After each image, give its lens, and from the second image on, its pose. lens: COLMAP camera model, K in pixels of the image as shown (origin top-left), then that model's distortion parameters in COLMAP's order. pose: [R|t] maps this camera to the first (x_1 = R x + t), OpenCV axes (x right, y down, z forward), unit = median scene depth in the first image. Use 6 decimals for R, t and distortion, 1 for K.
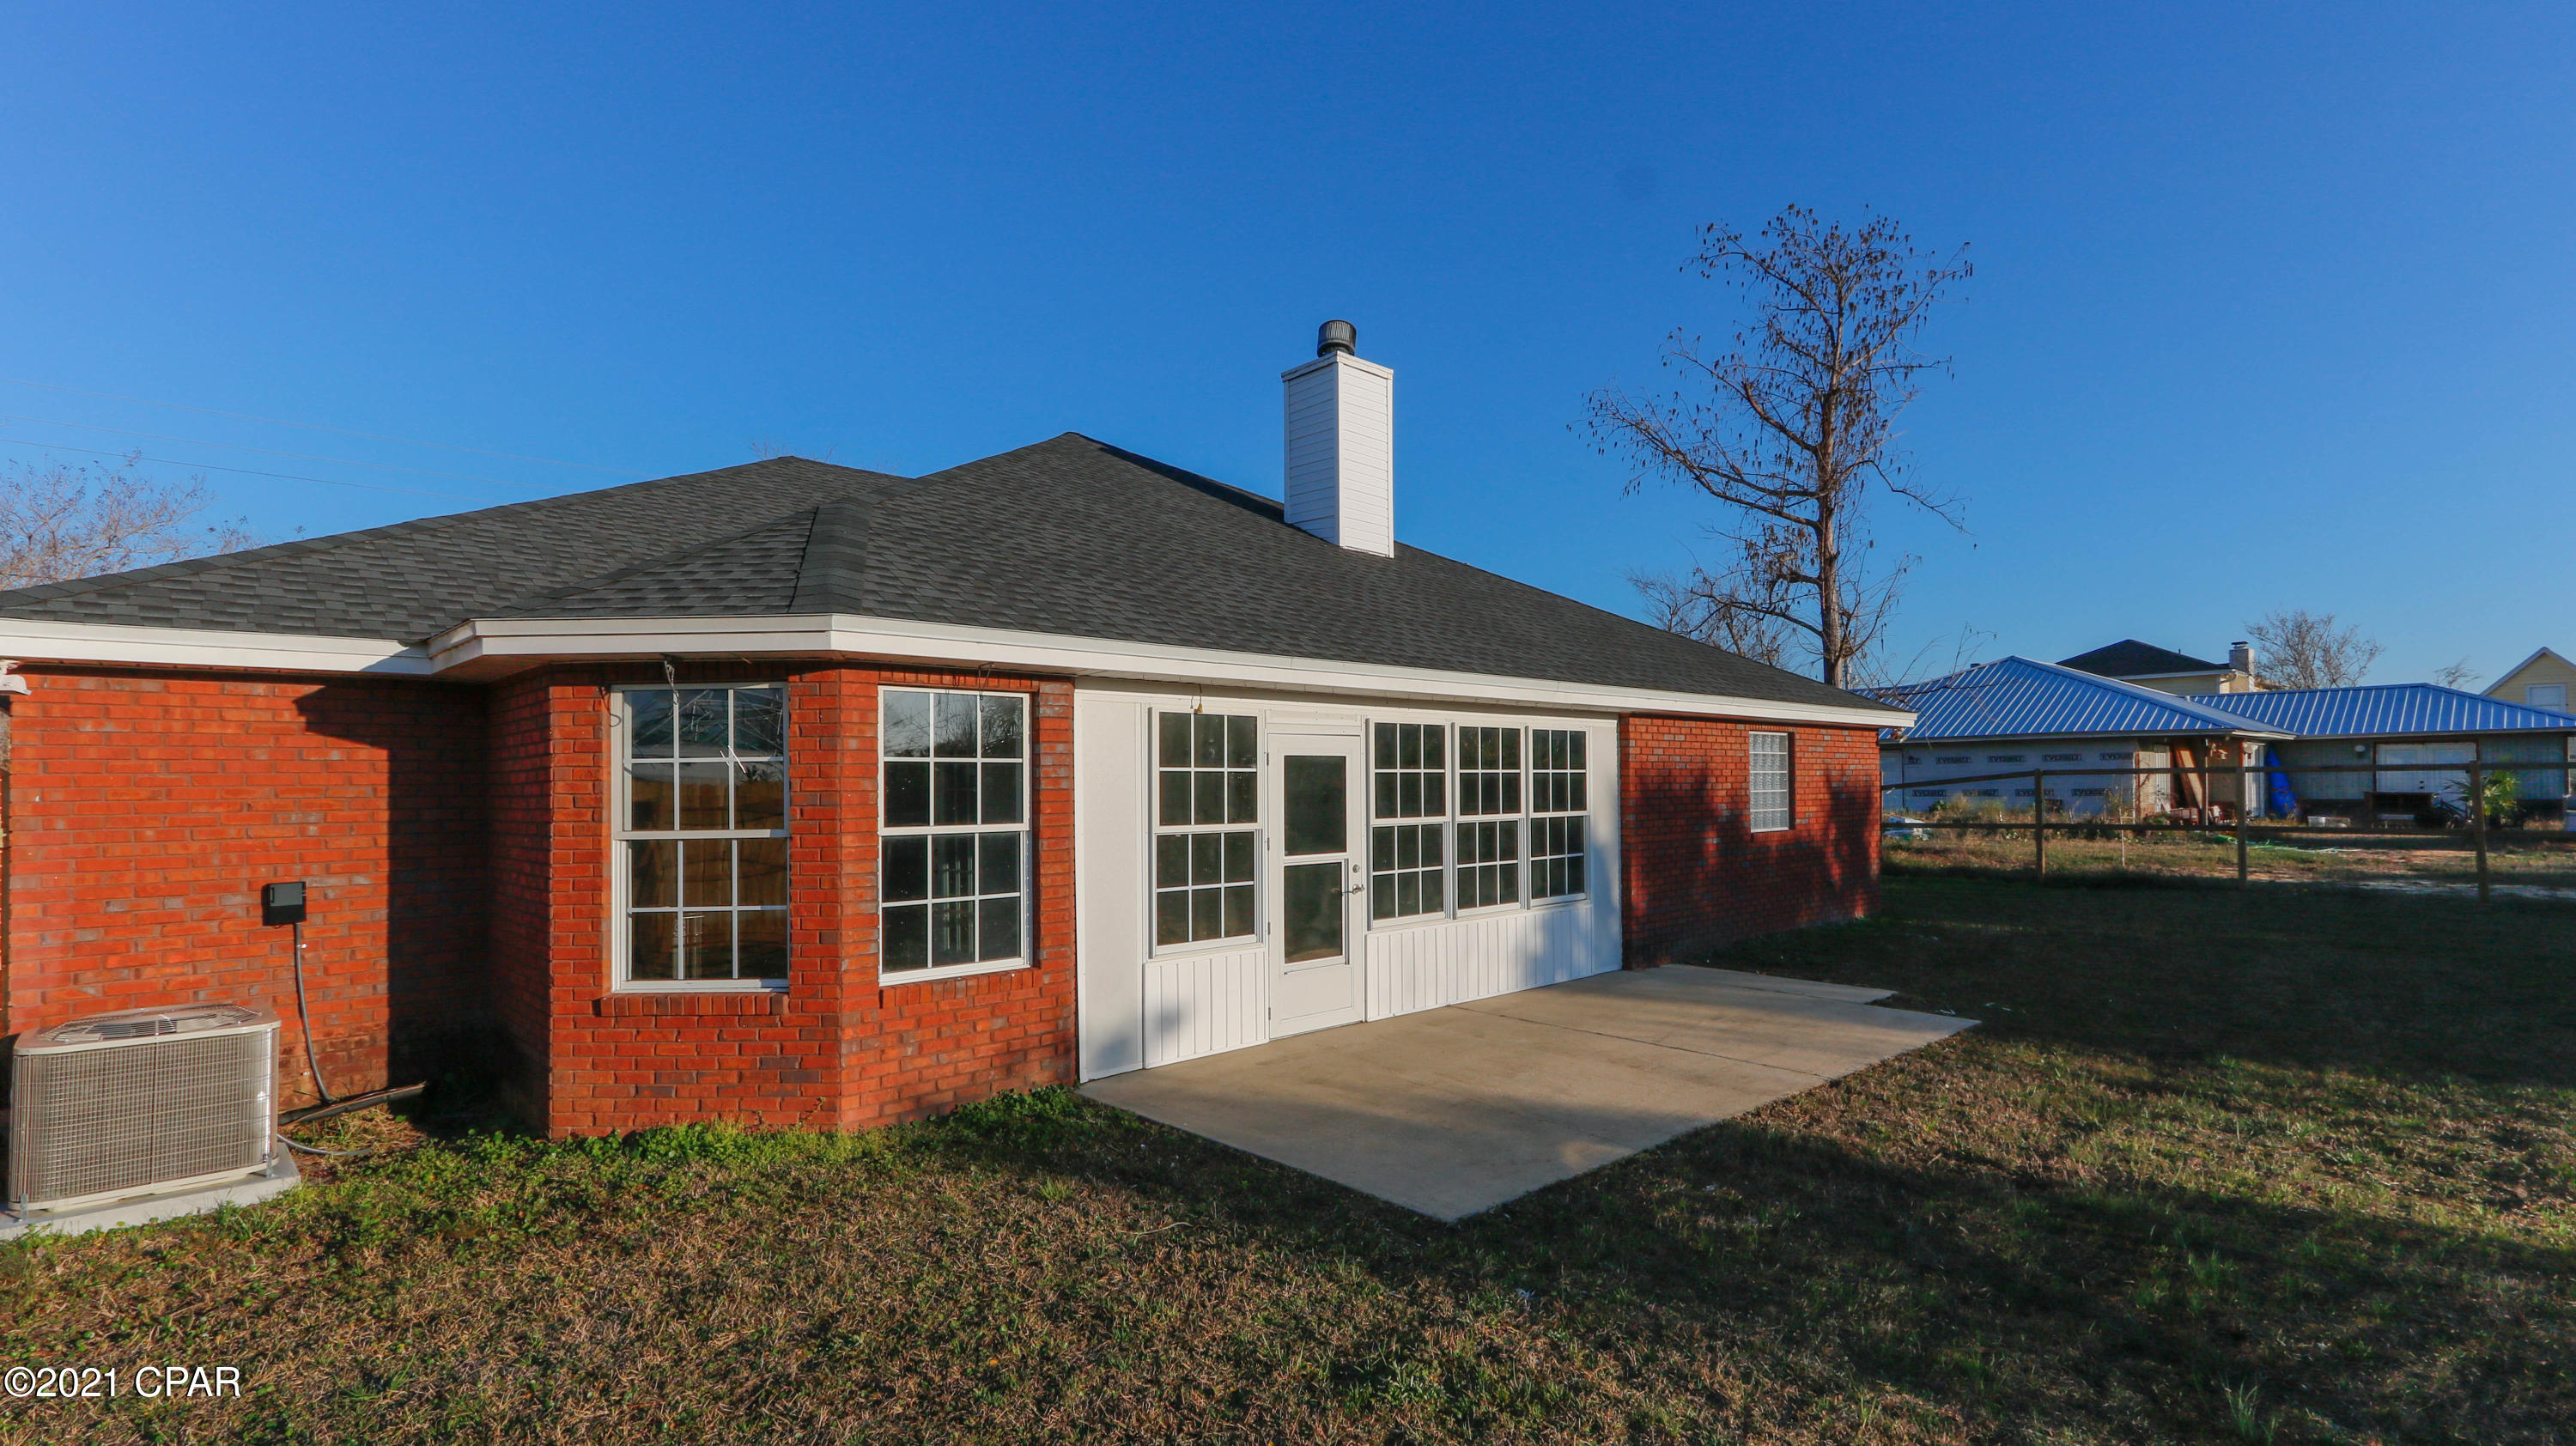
lens RADIAL K [[1194.0, 0, 1283.4], [0, 1194.0, 784.0], [0, 0, 1]] dist [0.009426, -0.000151]
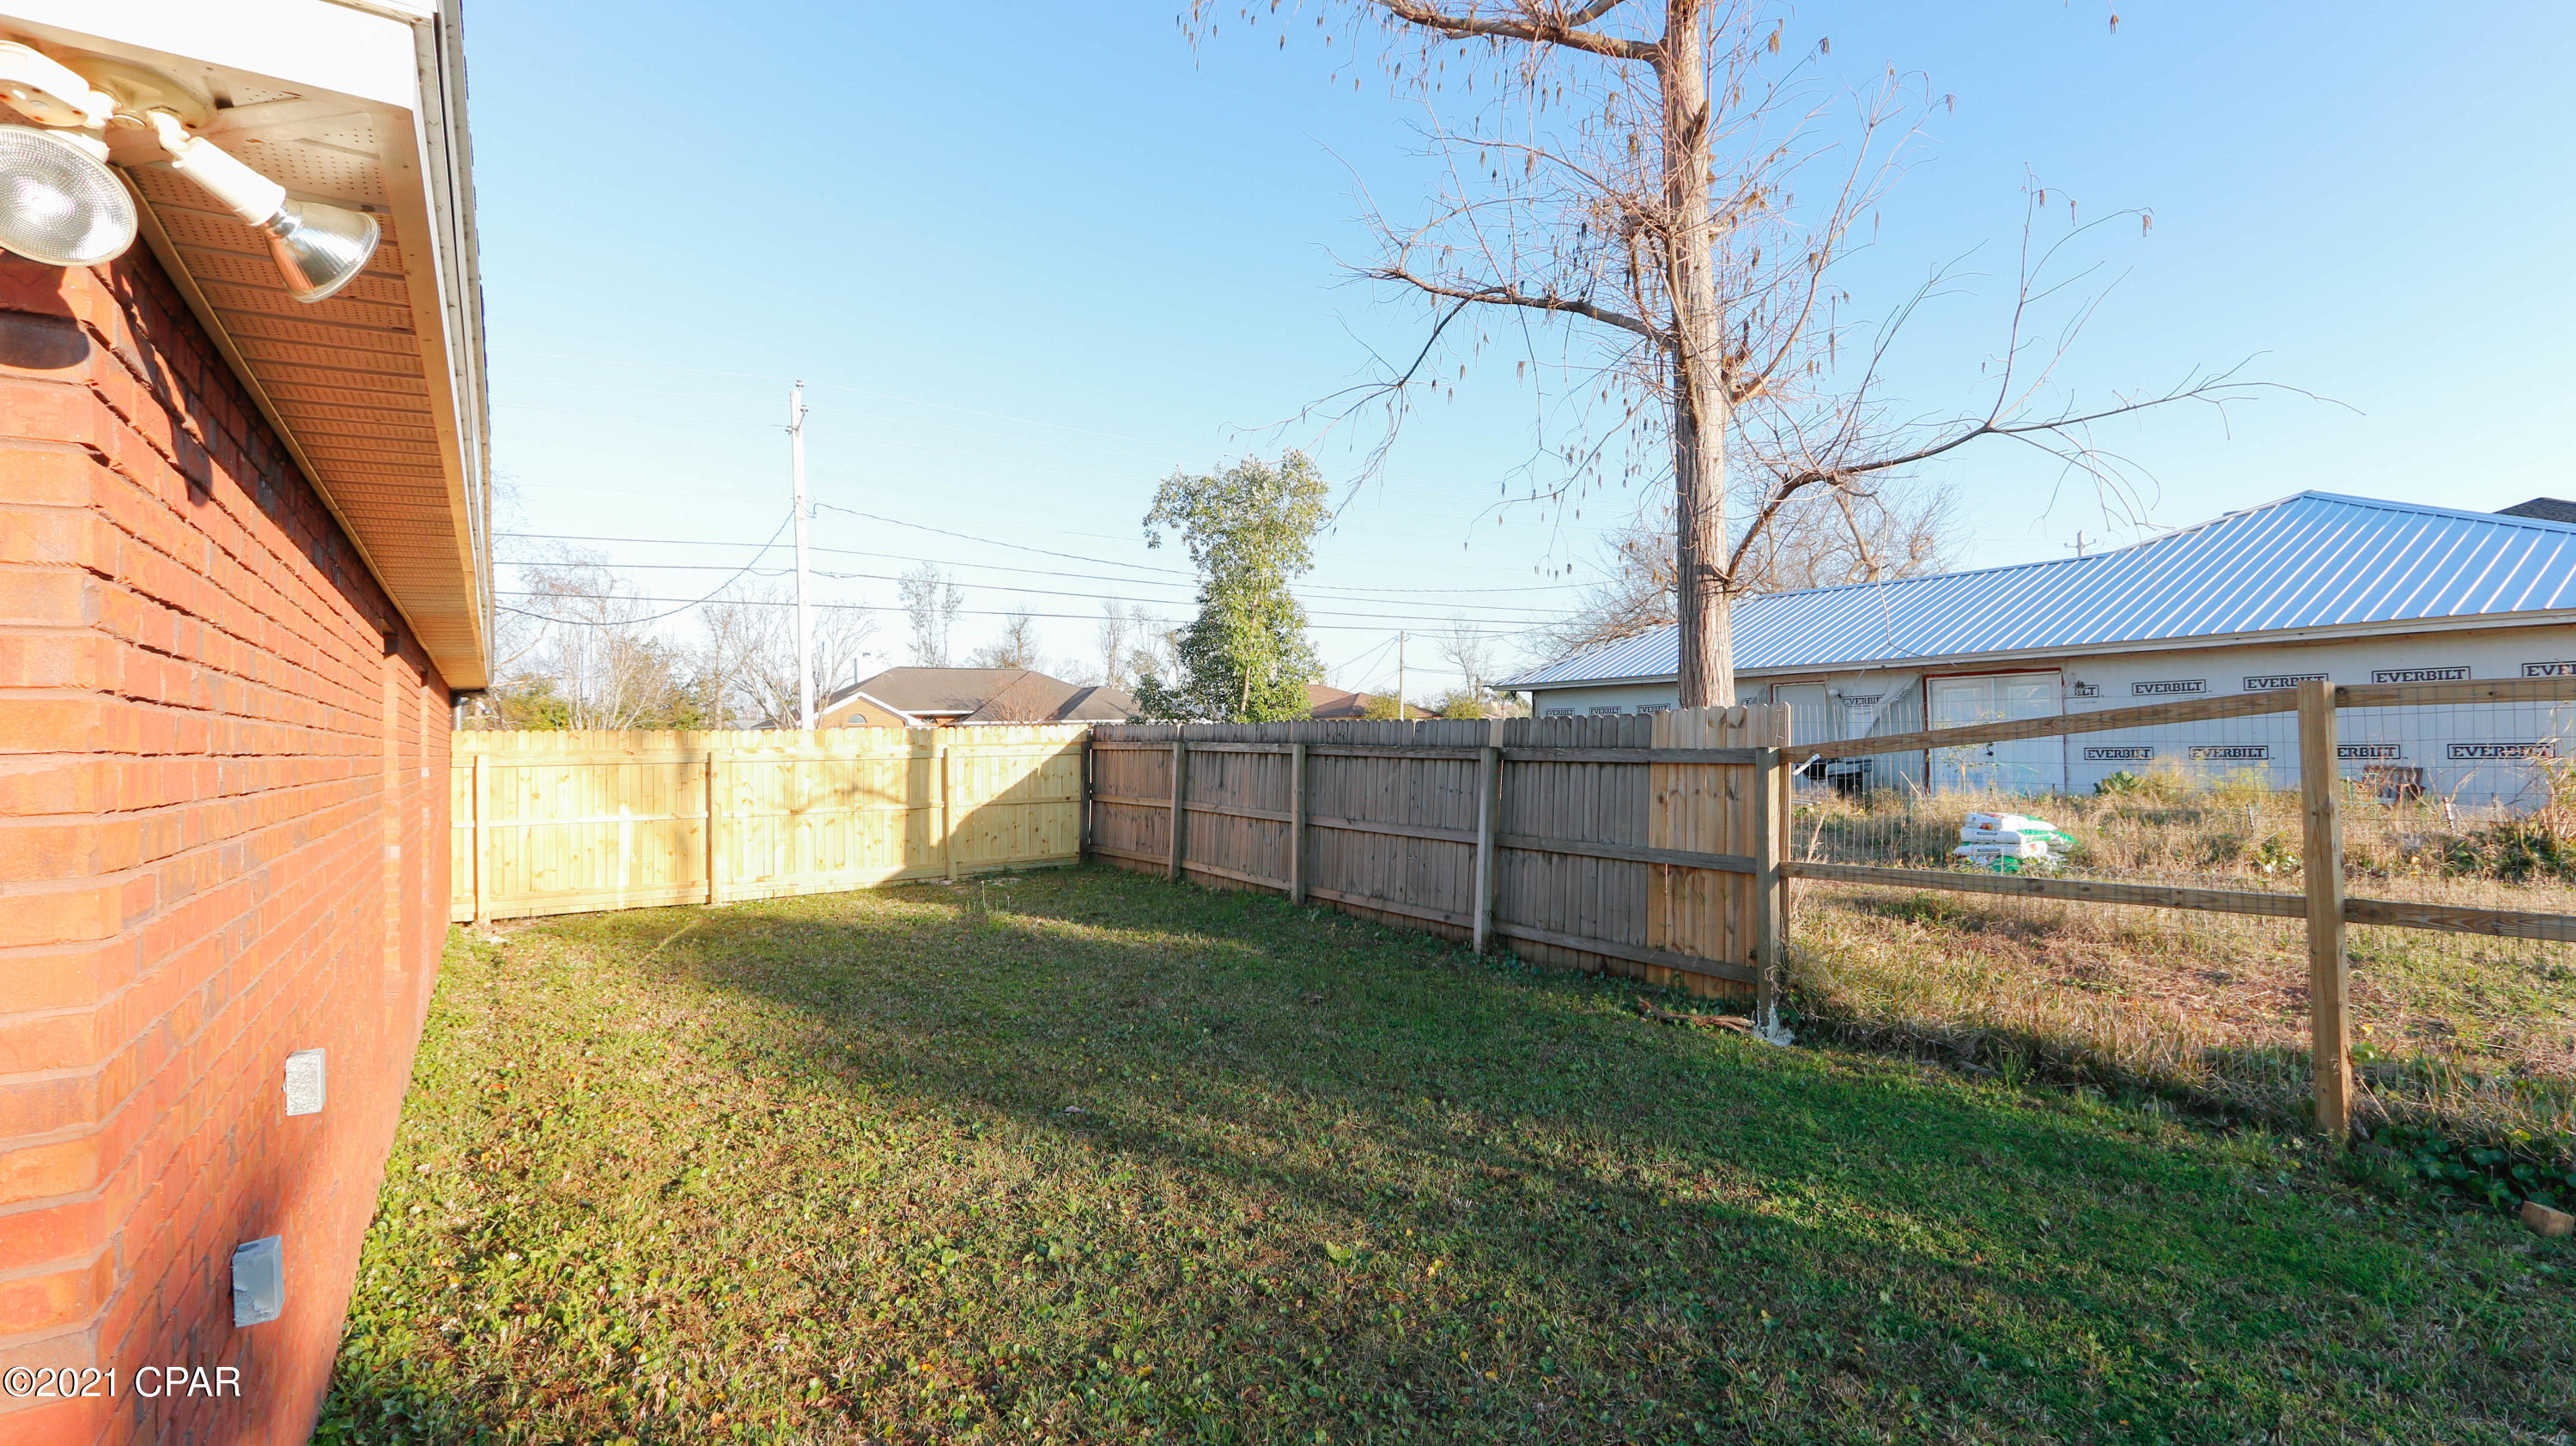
lens RADIAL K [[1194.0, 0, 1295.7], [0, 1194.0, 732.0], [0, 0, 1]] dist [0.009426, -0.000151]
pose [[0.984494, -0.011022, -0.175071, 1.129262], [0.010020, 0.999928, -0.006610, -0.003693], [0.175131, 0.004753, 0.984534, 1.736356]]
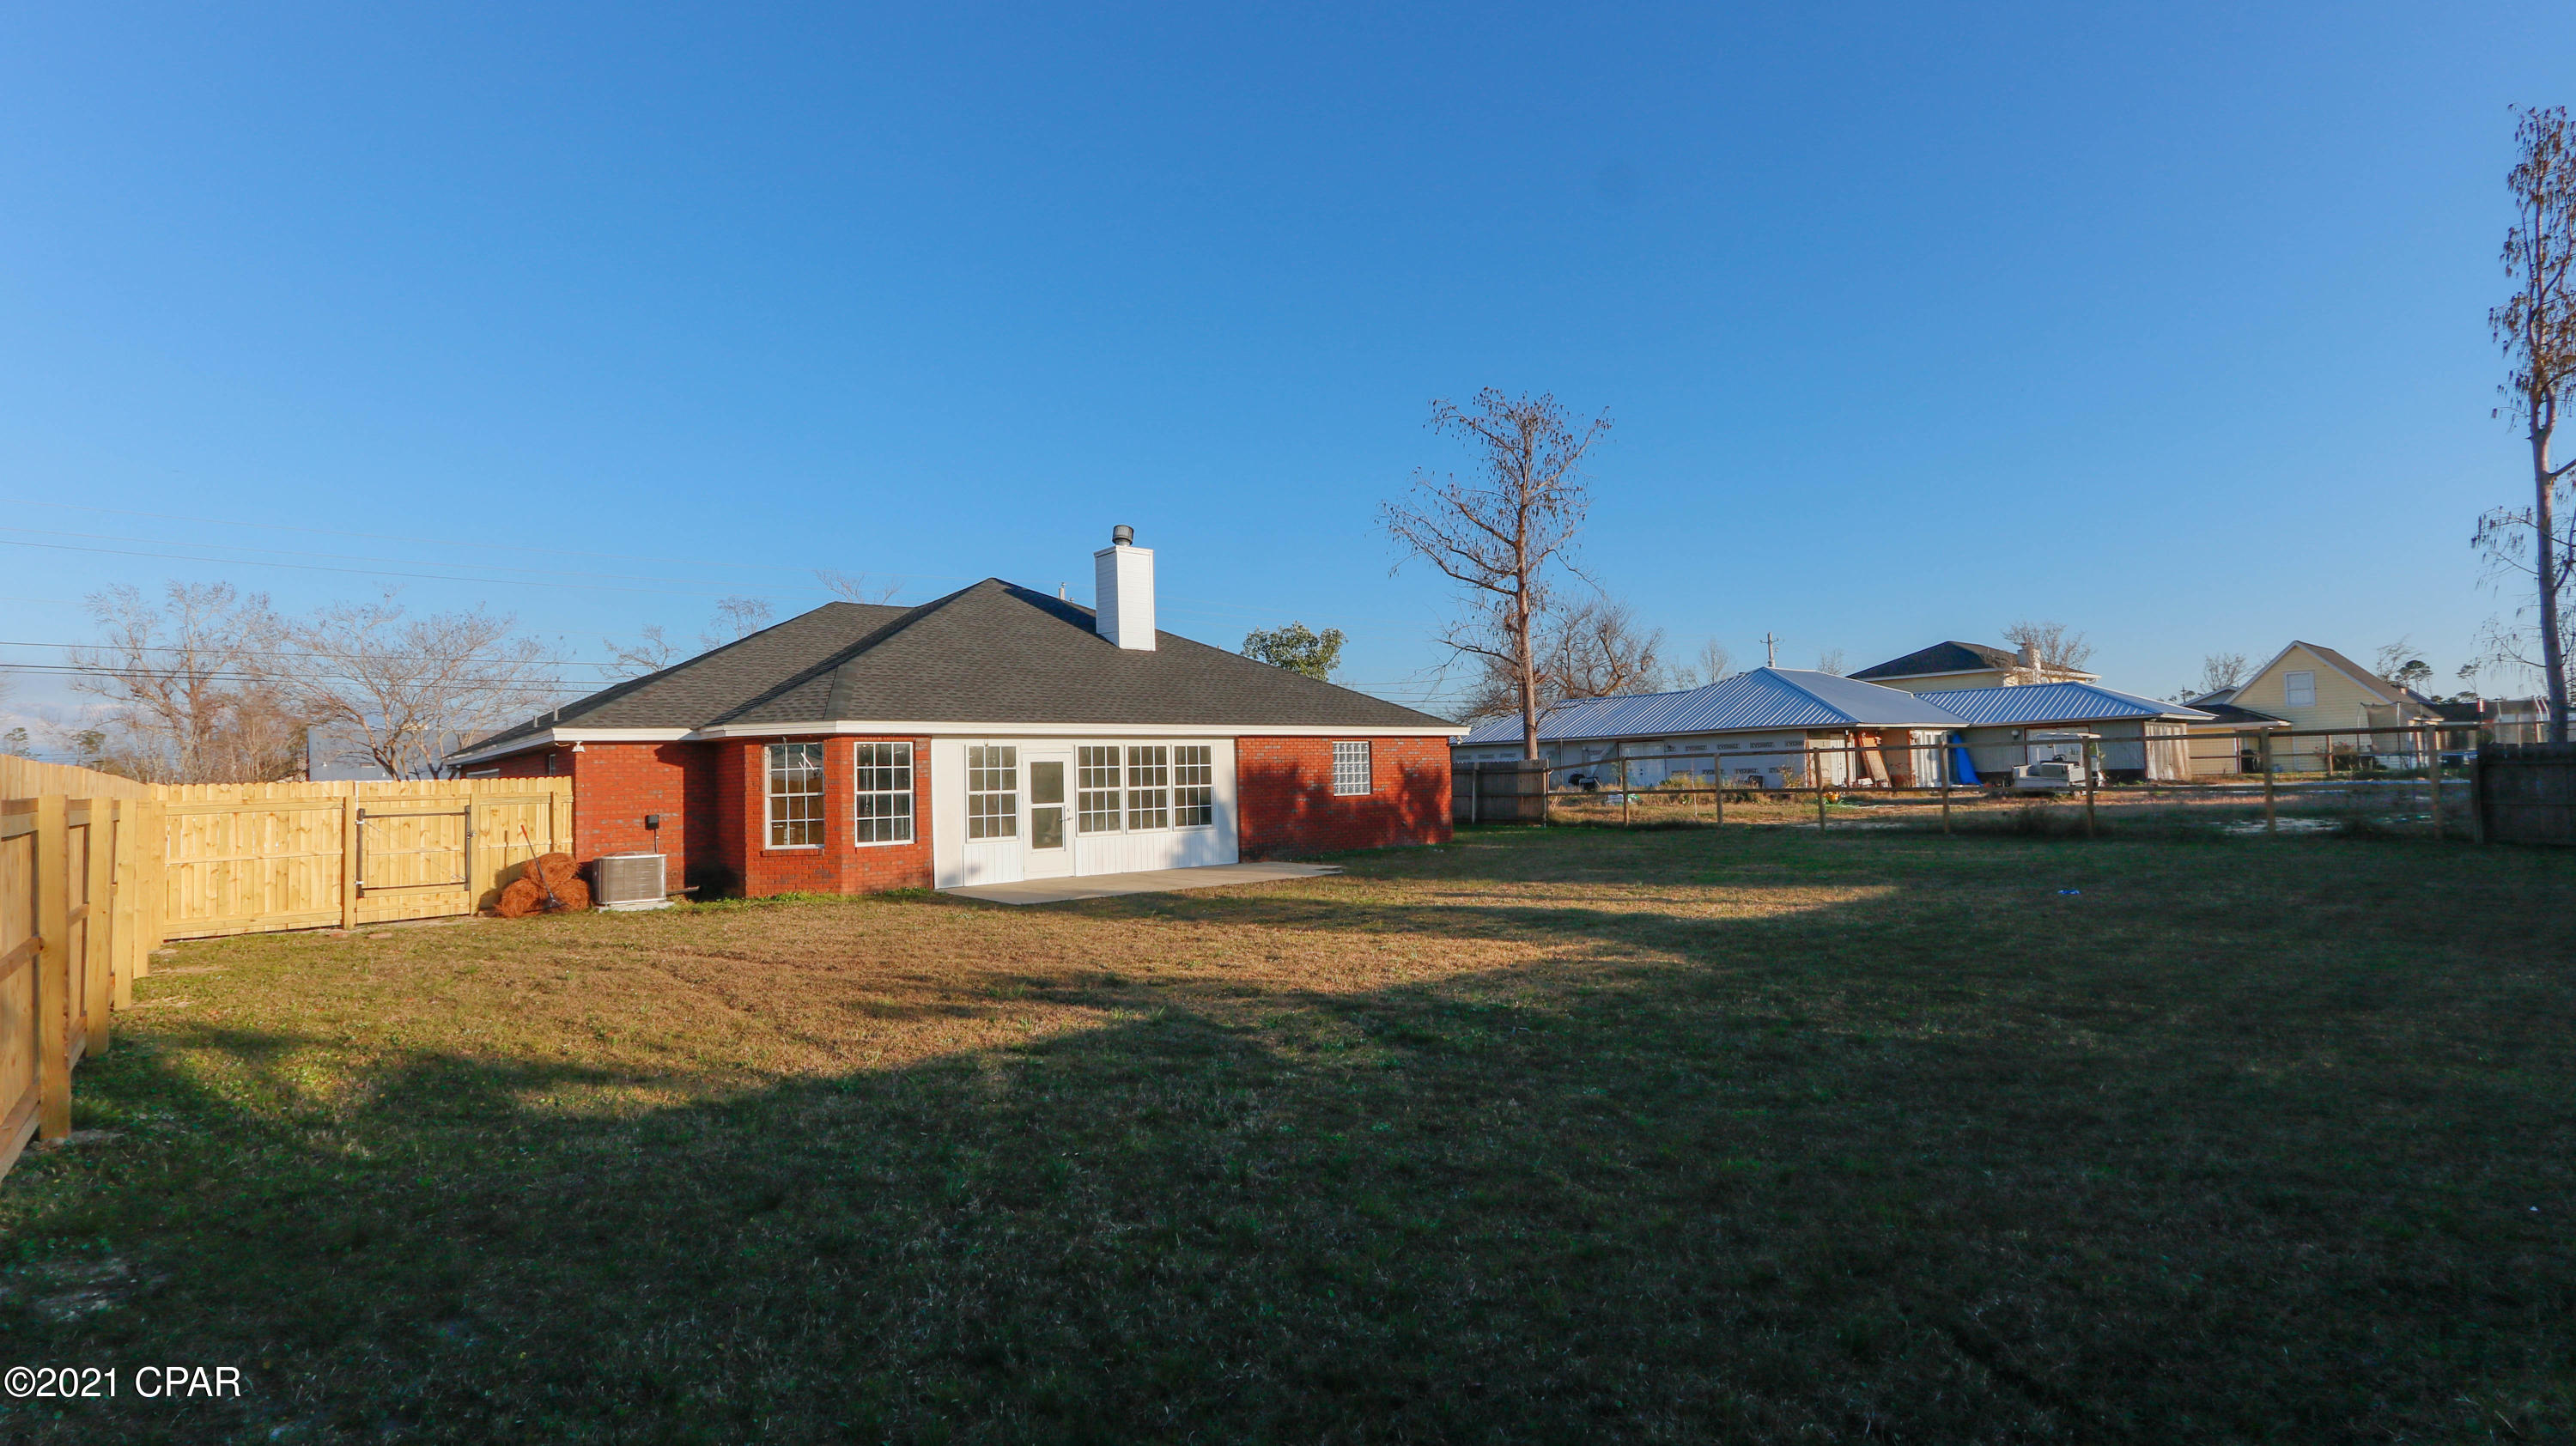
lens RADIAL K [[1194.0, 0, 1285.4], [0, 1194.0, 735.1], [0, 0, 1]] dist [0.009426, -0.000151]
pose [[0.998463, -0.019477, -0.051884, 0.657710], [0.017770, 0.999292, -0.033172, 0.011036], [0.052493, 0.032199, 0.998102, -1.414821]]
